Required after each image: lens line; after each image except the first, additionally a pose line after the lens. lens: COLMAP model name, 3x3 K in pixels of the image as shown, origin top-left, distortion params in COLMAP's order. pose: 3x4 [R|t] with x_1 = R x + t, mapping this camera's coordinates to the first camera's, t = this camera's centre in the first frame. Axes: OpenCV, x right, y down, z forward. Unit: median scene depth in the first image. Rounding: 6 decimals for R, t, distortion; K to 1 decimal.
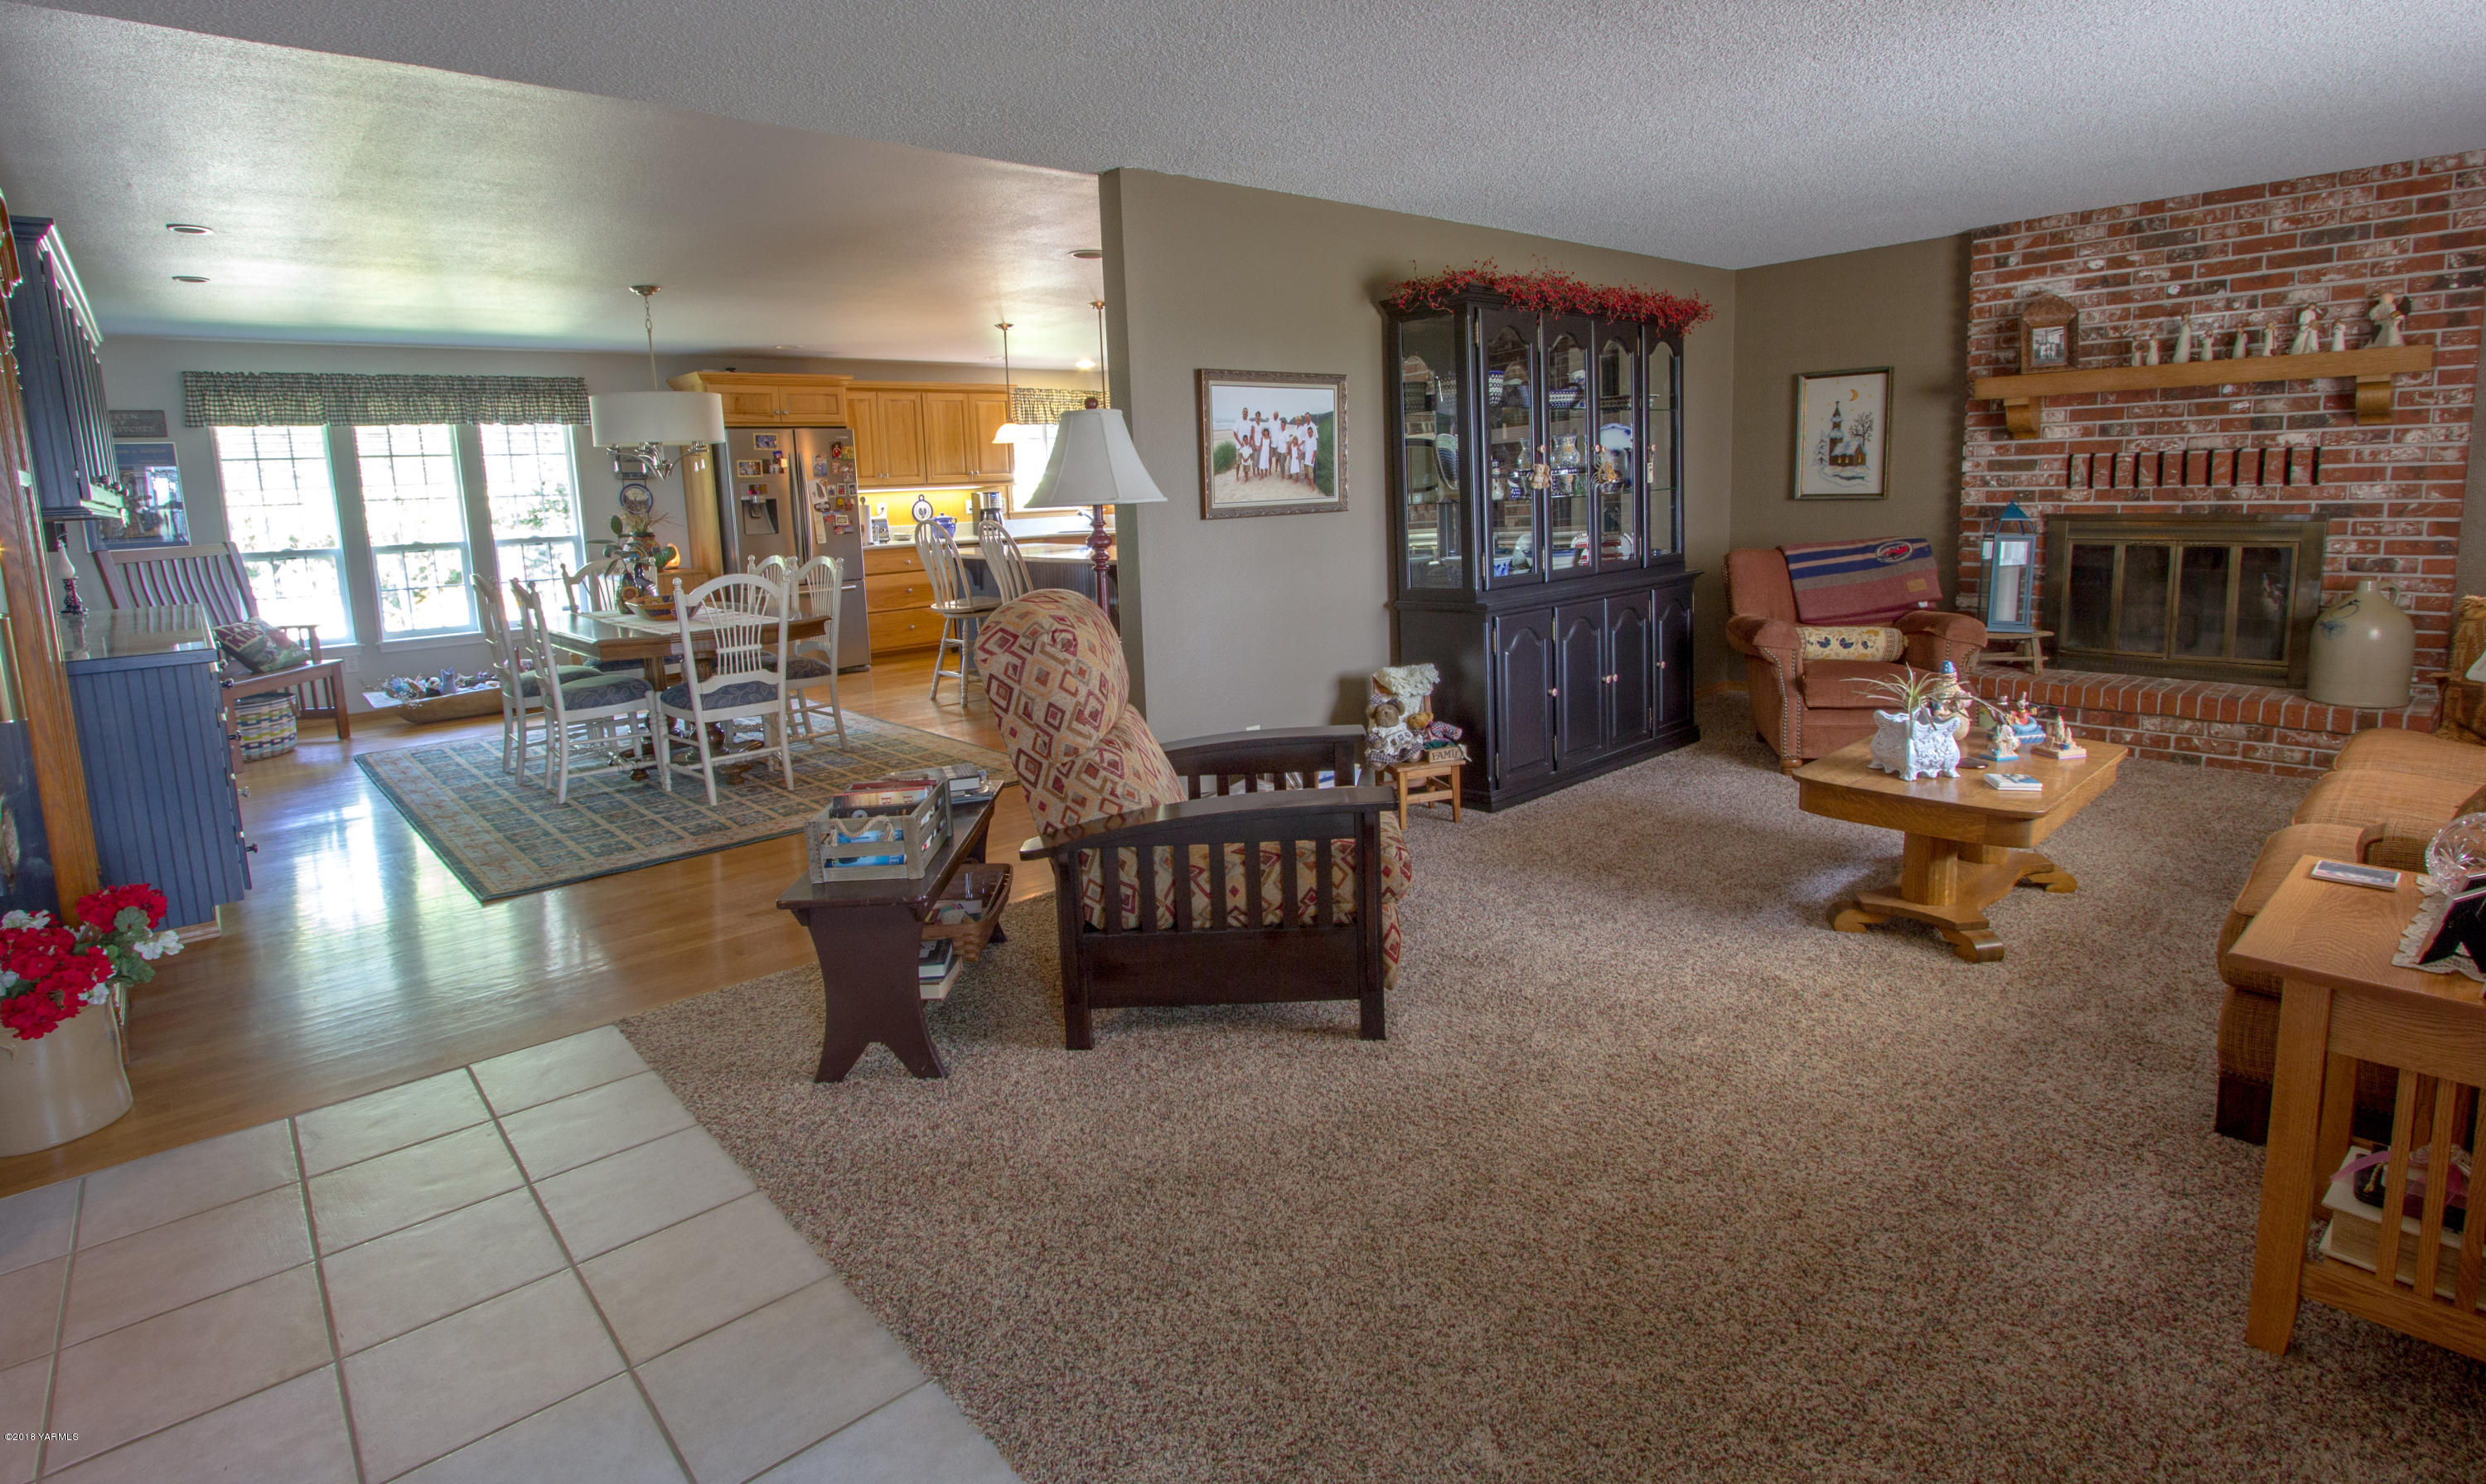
lens RADIAL K [[1211.0, 0, 1206.9], [0, 1211.0, 658.8], [0, 0, 1]] dist [-0.016026, -0.000320]
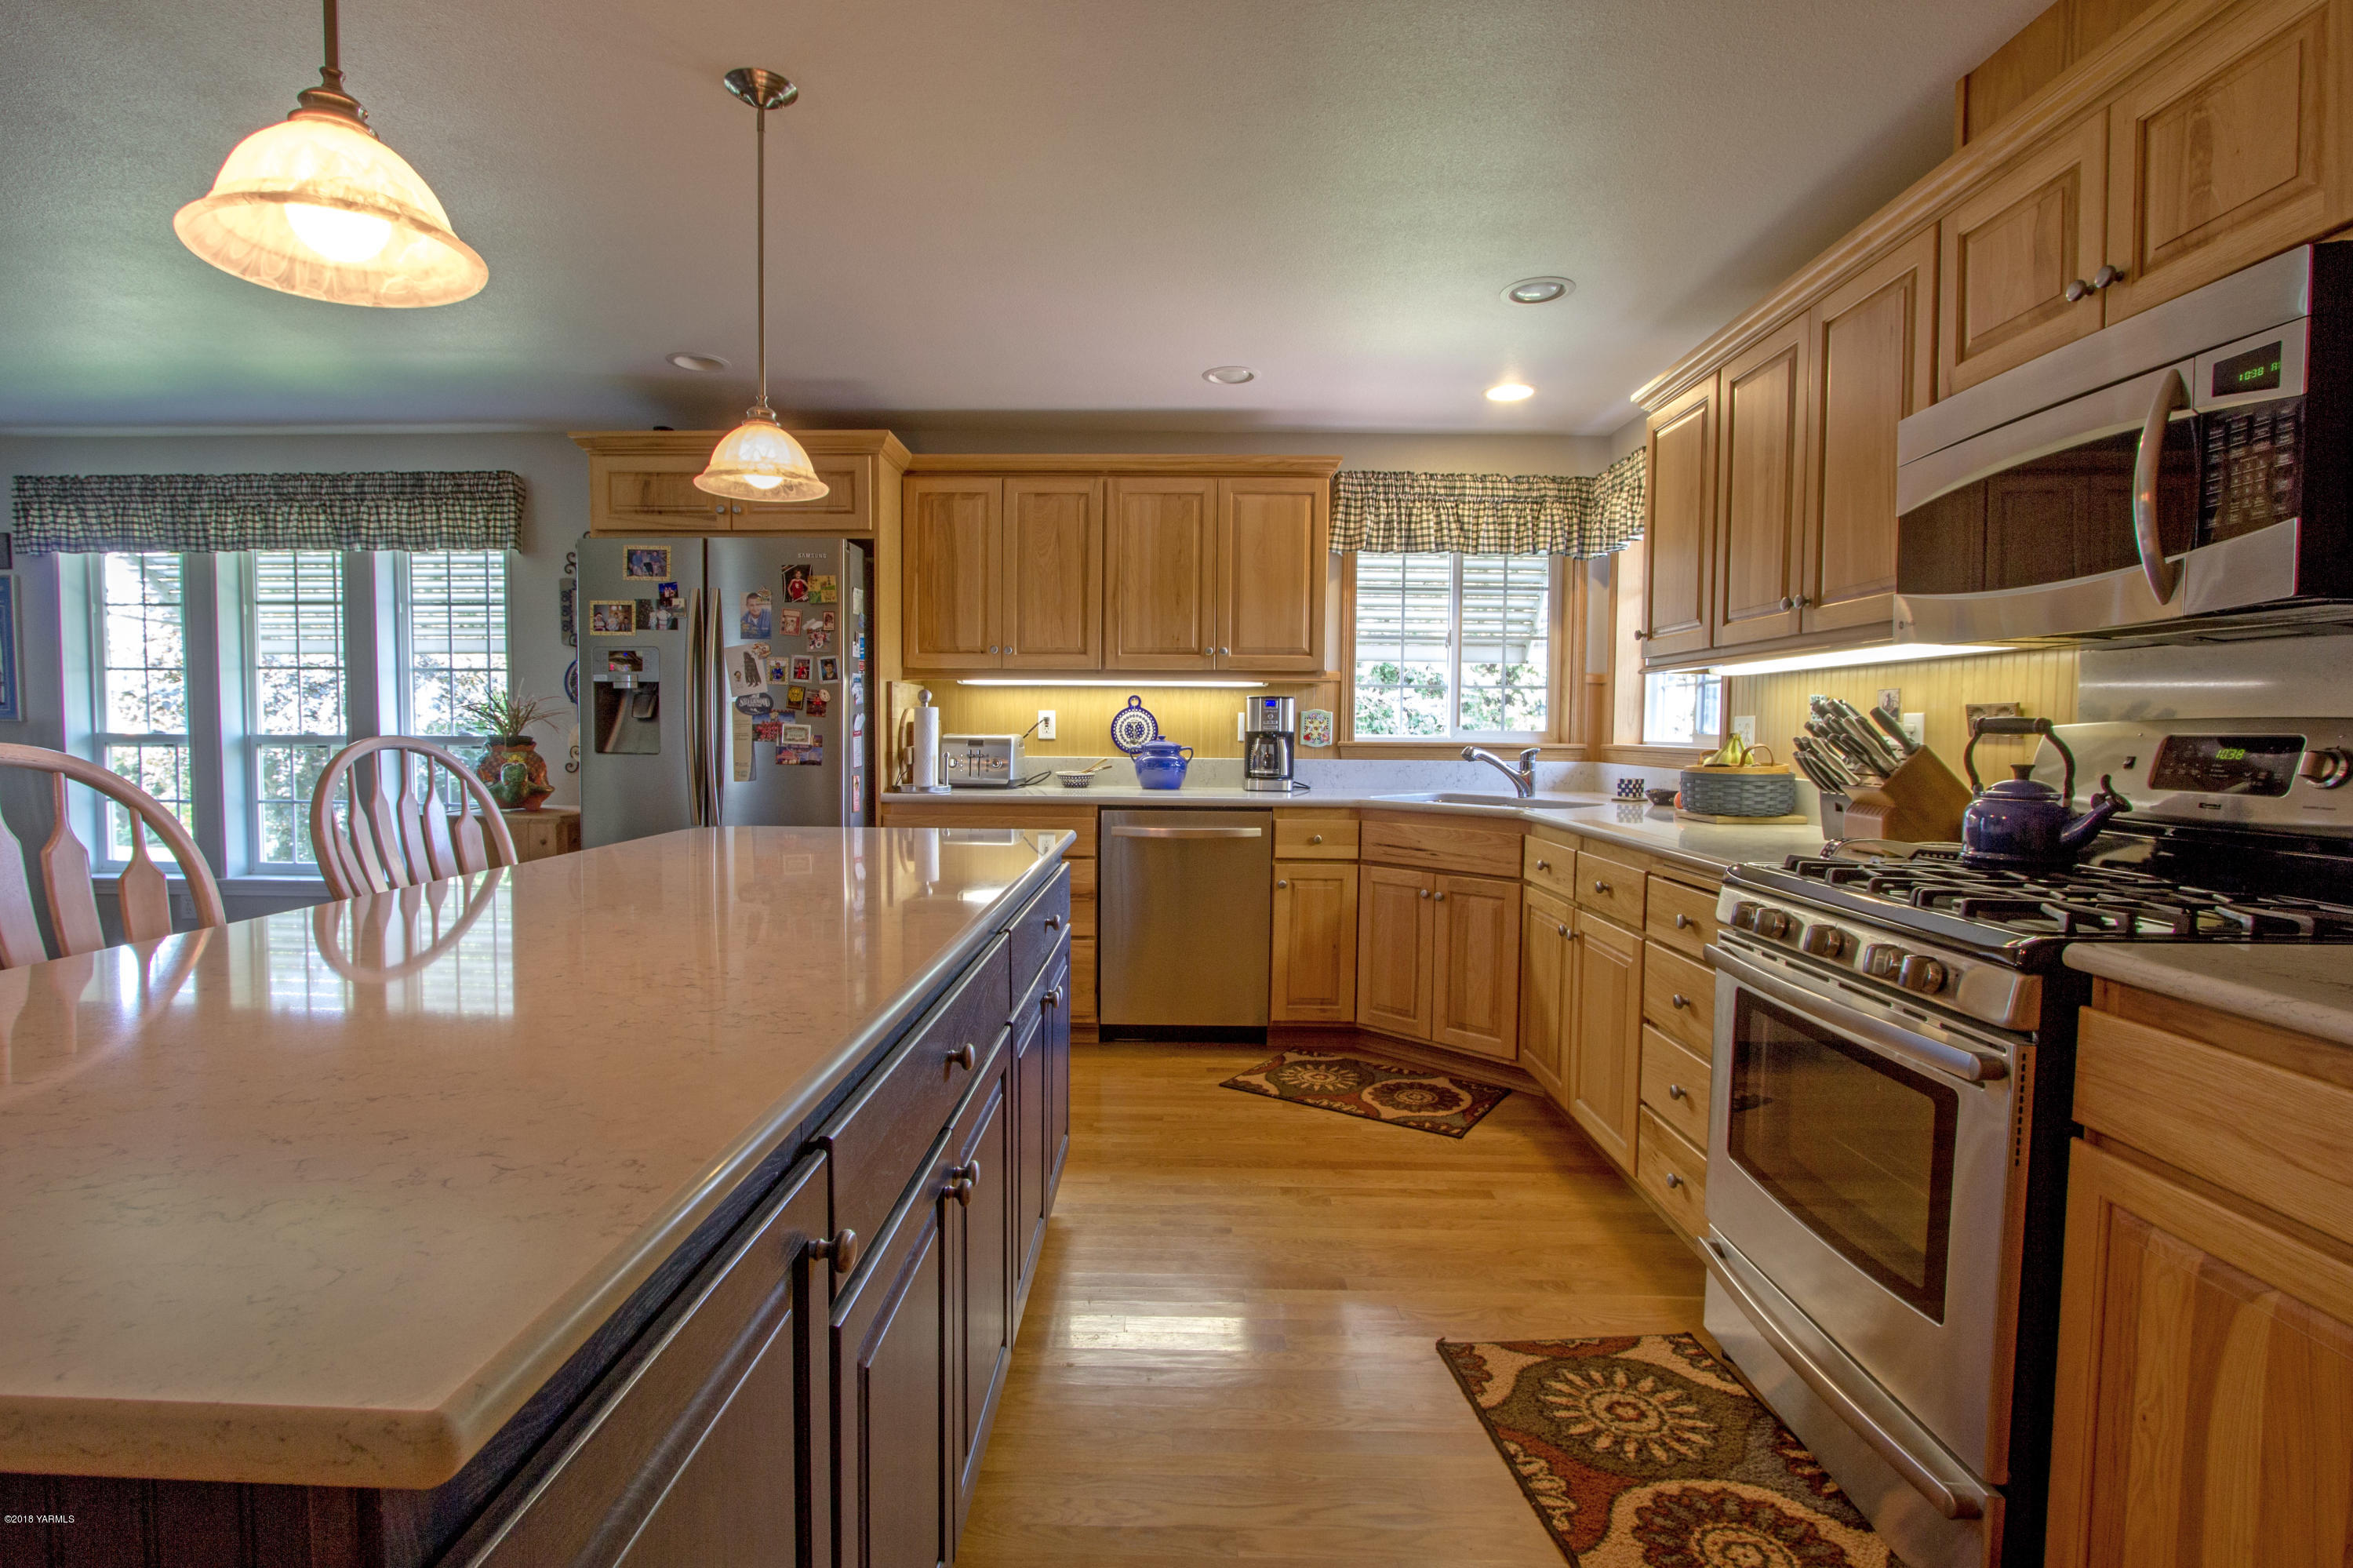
lens RADIAL K [[1121.5, 0, 1169.9], [0, 1121.5, 789.7], [0, 0, 1]] dist [-0.017985, 0.004238]
pose [[0.755639, 0.079558, -0.650139, 0.156966], [-0.128219, 0.991359, -0.027712, -0.184062], [0.642316, 0.104301, 0.759310, 1.416022]]
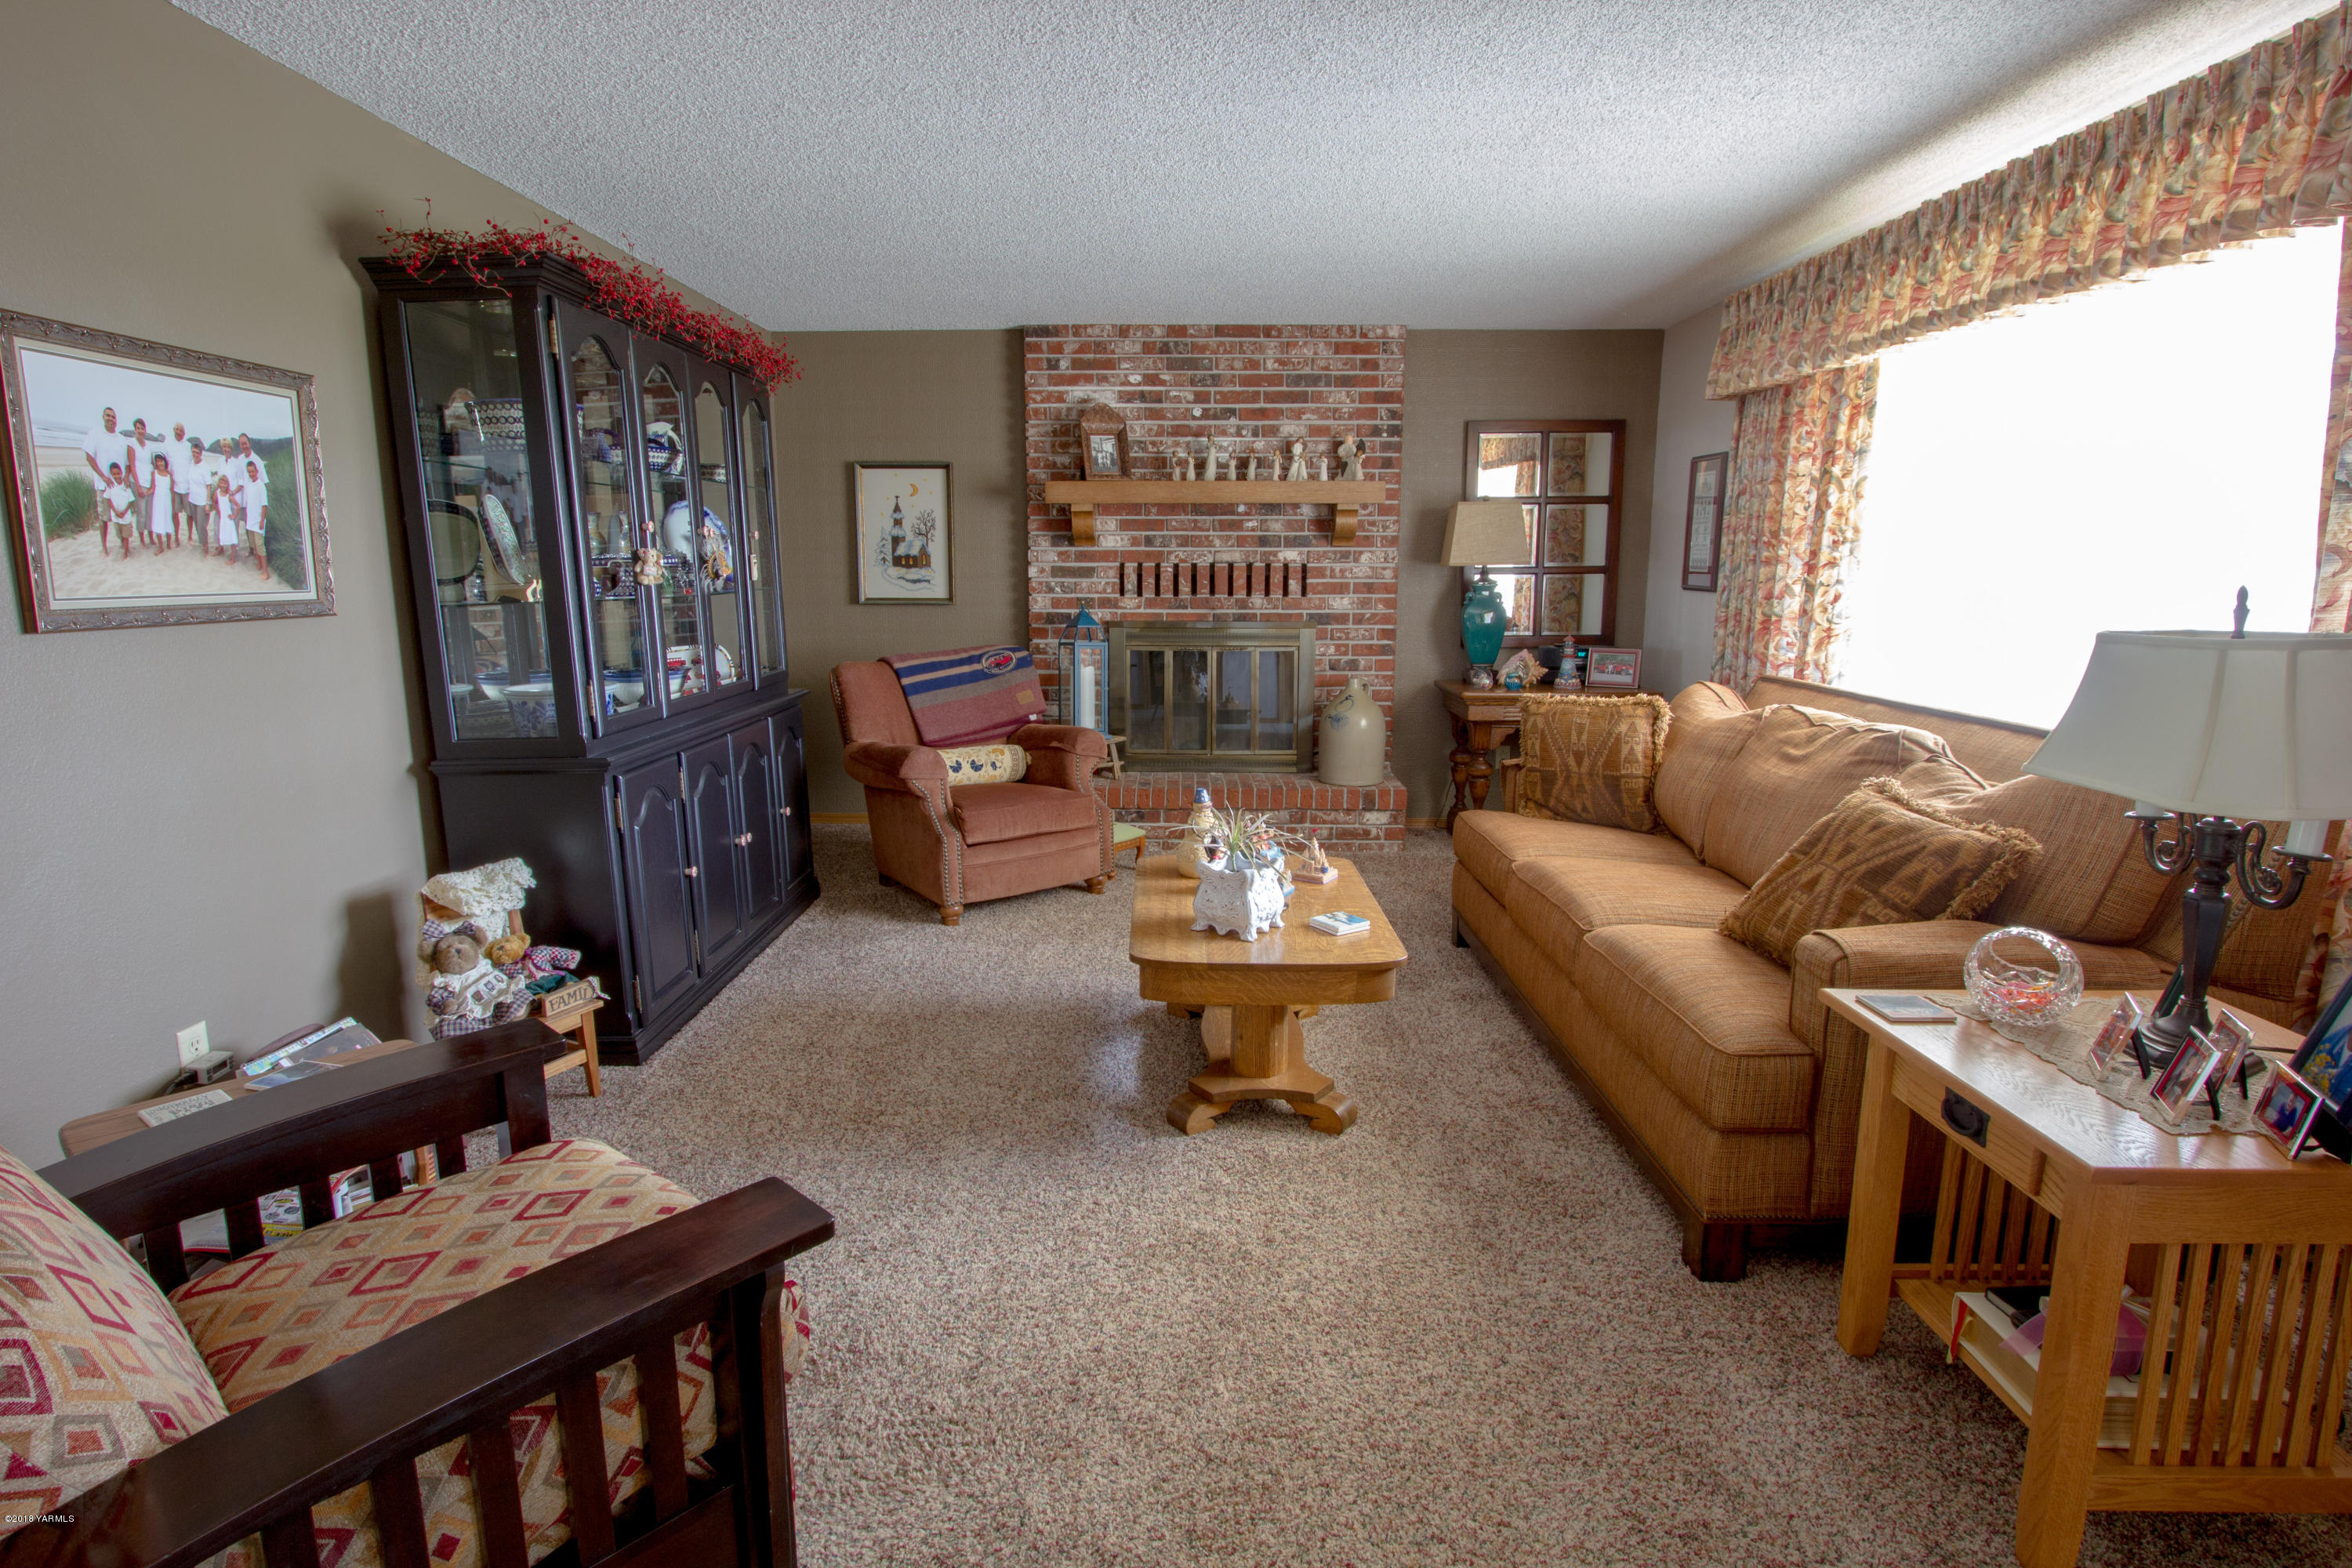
lens RADIAL K [[1220.0, 0, 1162.9], [0, 1220.0, 780.3], [0, 0, 1]] dist [-0.015086, 0.001885]
pose [[0.663226, -0.092916, 0.742629, -0.055986], [0.081601, 0.995325, 0.051657, -0.039780], [-0.743958, 0.026339, 0.667707, 0.309076]]
